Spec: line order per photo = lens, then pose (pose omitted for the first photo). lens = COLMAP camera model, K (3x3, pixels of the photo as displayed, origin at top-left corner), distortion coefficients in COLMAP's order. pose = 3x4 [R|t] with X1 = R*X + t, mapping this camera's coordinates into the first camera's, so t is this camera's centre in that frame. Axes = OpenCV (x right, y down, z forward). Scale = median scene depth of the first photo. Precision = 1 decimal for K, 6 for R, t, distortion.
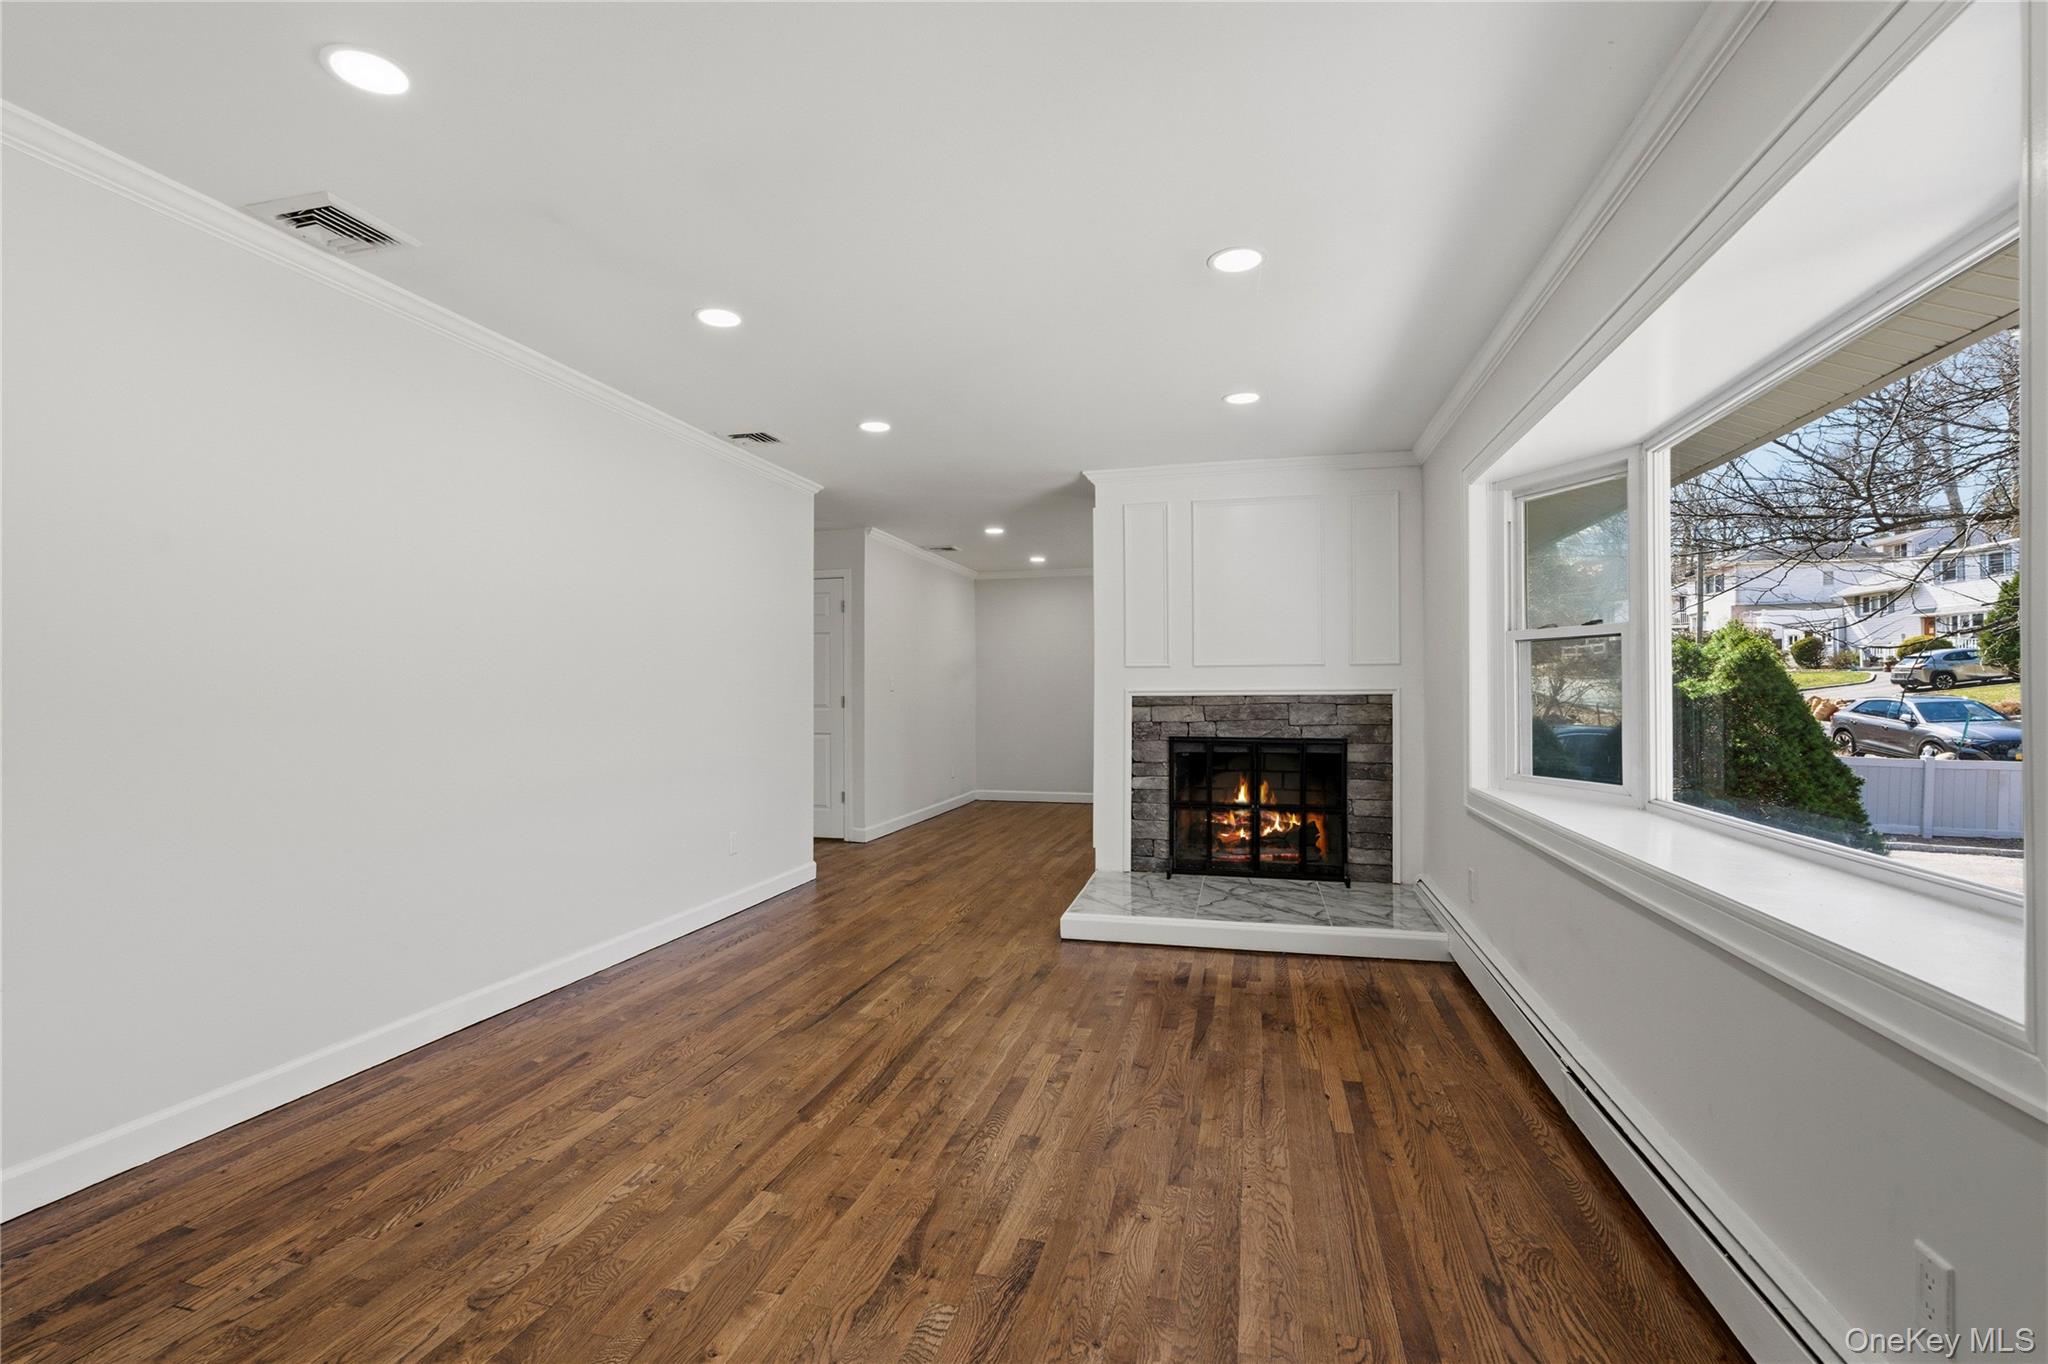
lens RADIAL K [[914.9, 0, 996.3], [0, 914.9, 674.0], [0, 0, 1]] dist [-0.013459, 0.001259]
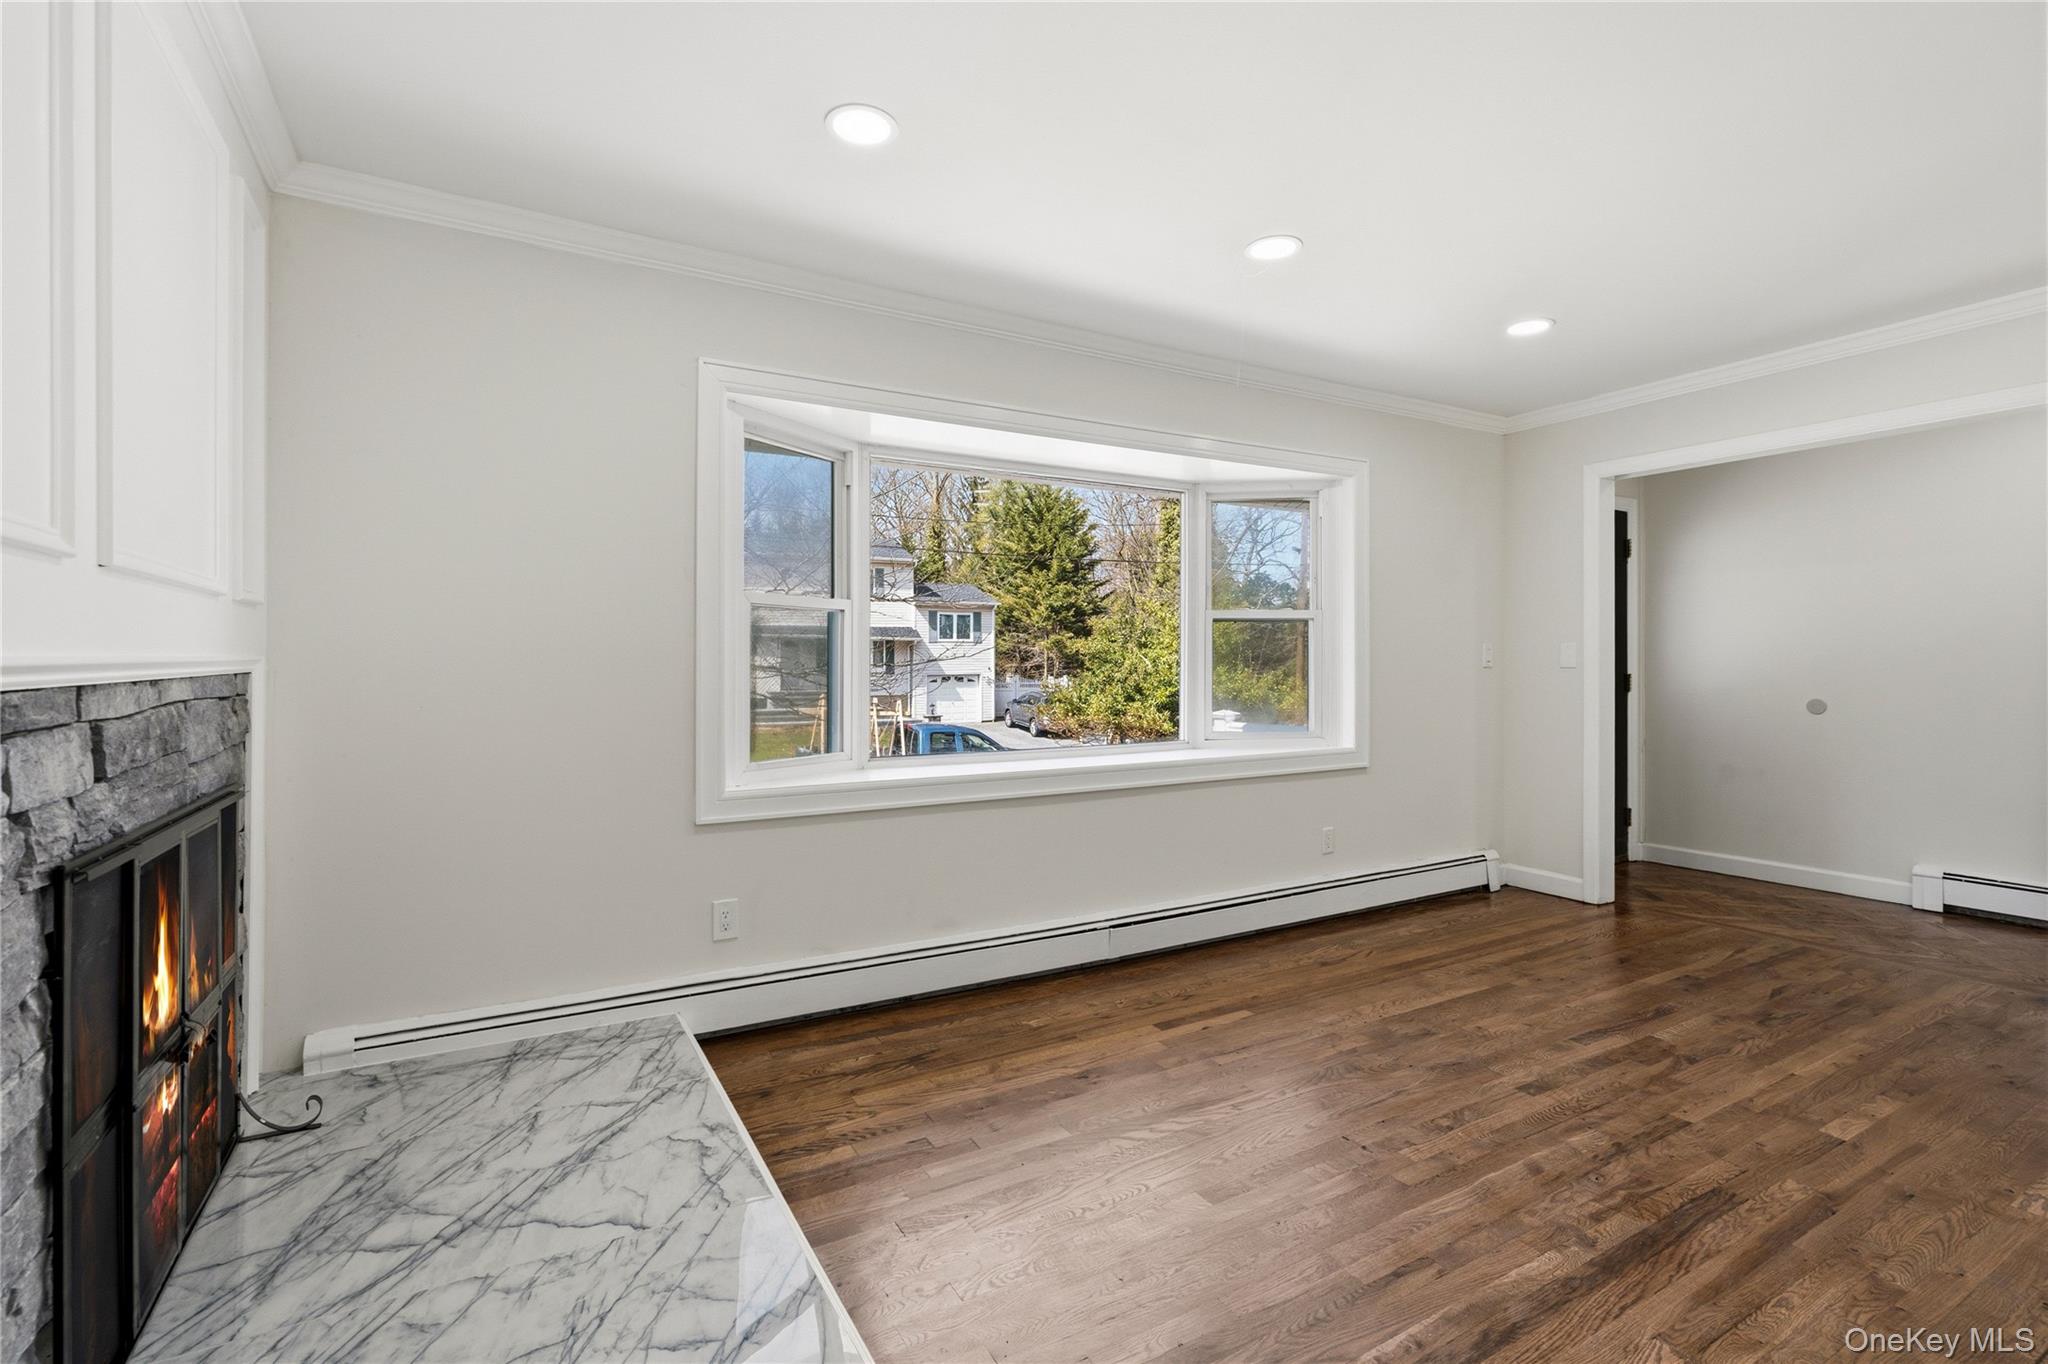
lens RADIAL K [[914.9, 0, 996.3], [0, 914.9, 674.0], [0, 0, 1]] dist [-0.013459, 0.001259]
pose [[-0.696604, -0.000003, 0.717456, -0.176047], [-0.009461, 0.999913, -0.009181, 0.029204], [-0.717393, -0.013183, -0.696544, 1.330397]]
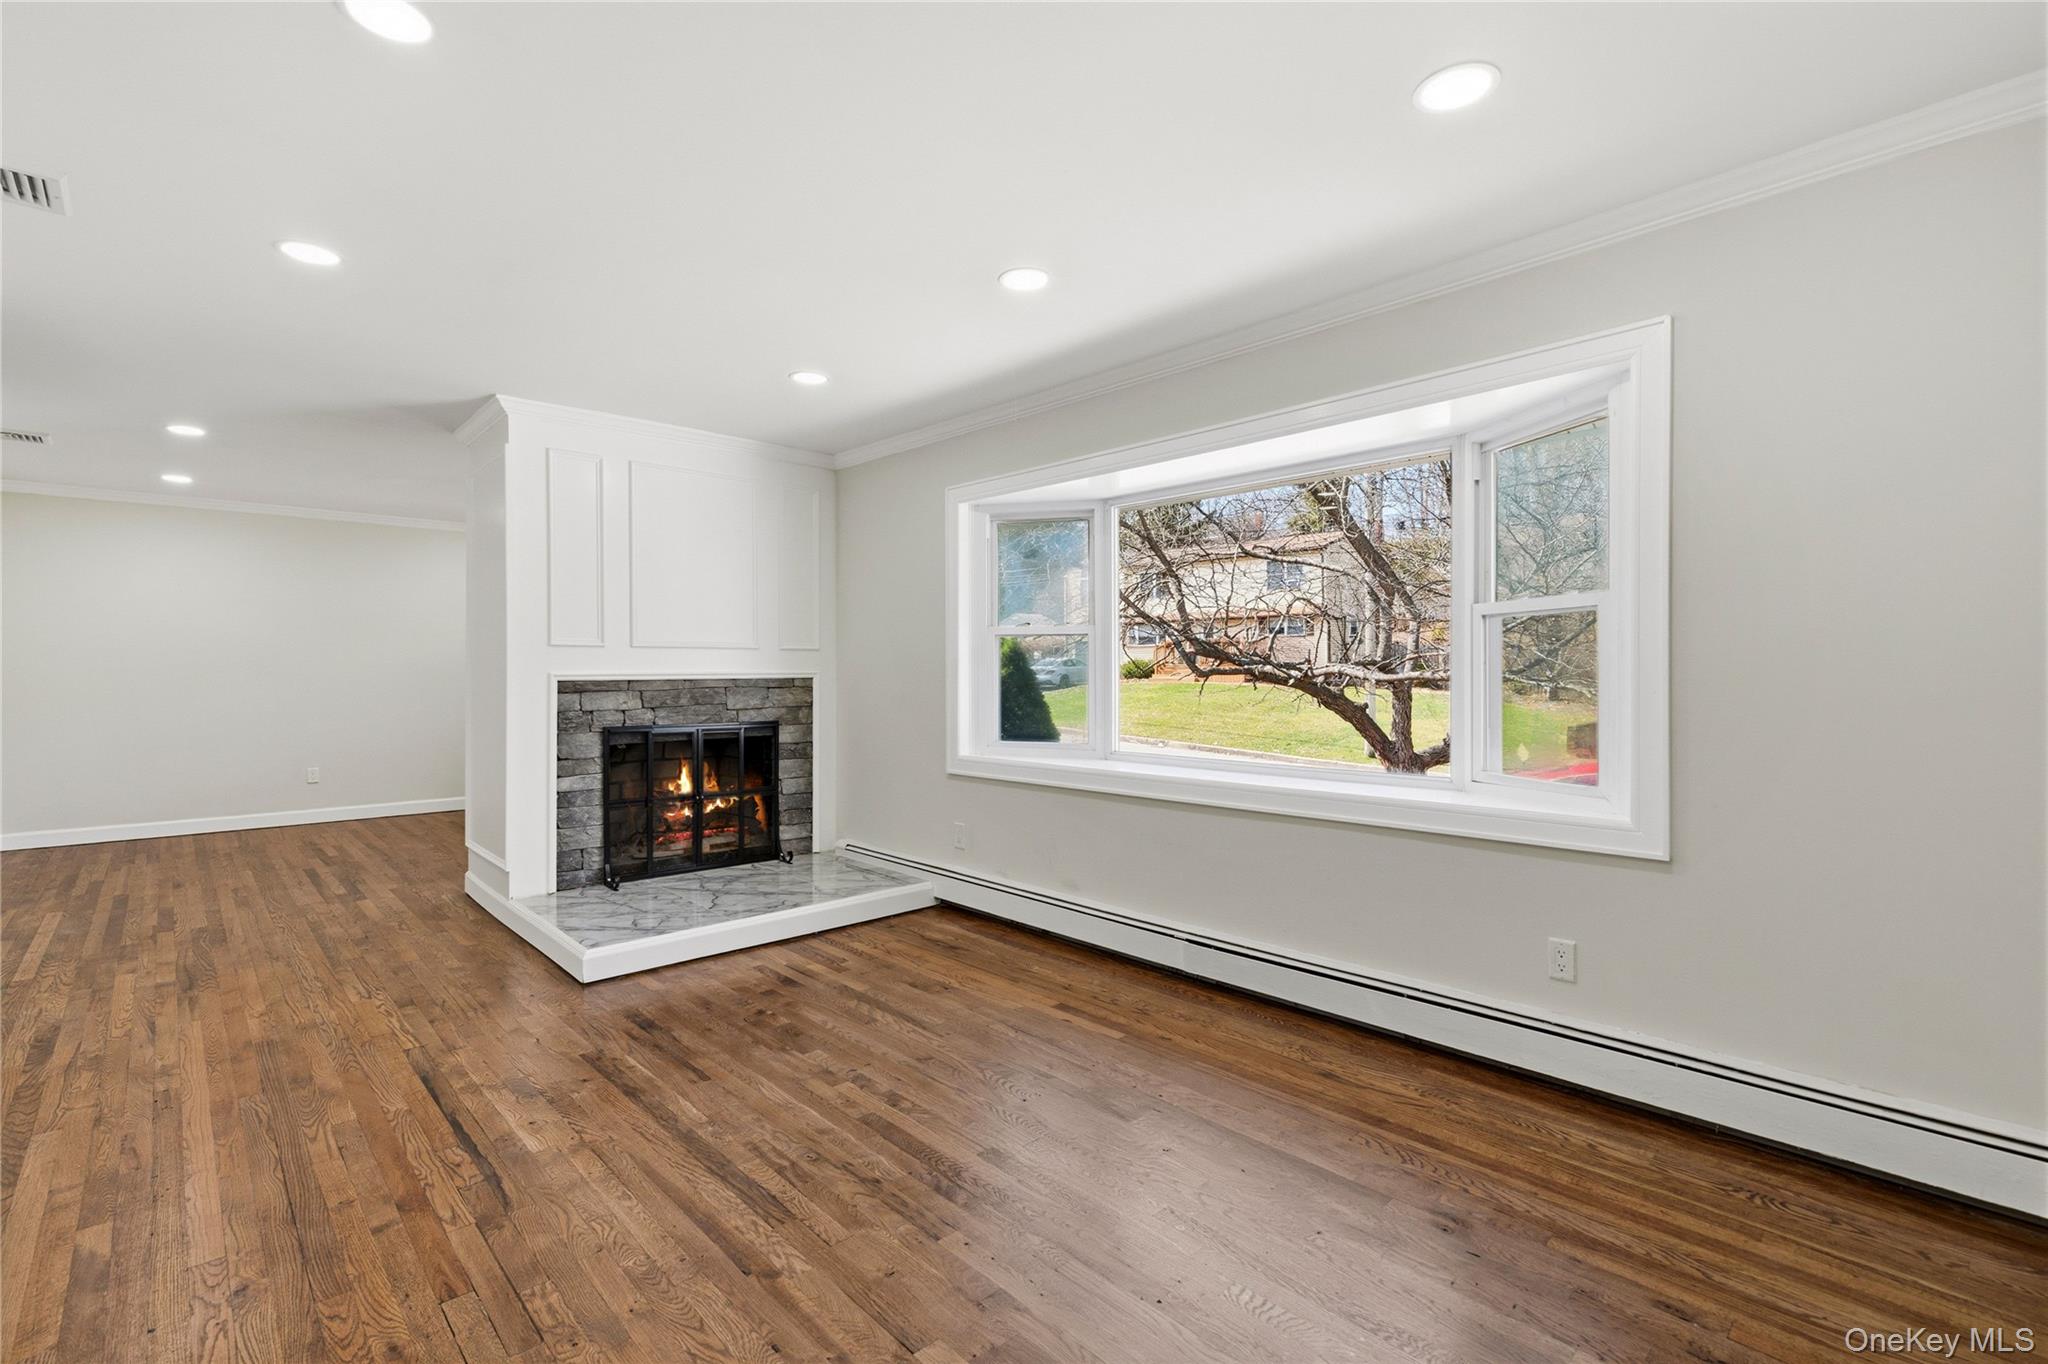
lens RADIAL K [[914.9, 0, 996.3], [0, 914.9, 674.0], [0, 0, 1]] dist [-0.013459, 0.001259]
pose [[0.533341, 0.000945, 0.845900, -0.464925], [-0.018821, 0.999765, 0.010750, 0.002367], [-0.845691, -0.021654, 0.533233, 0.307628]]
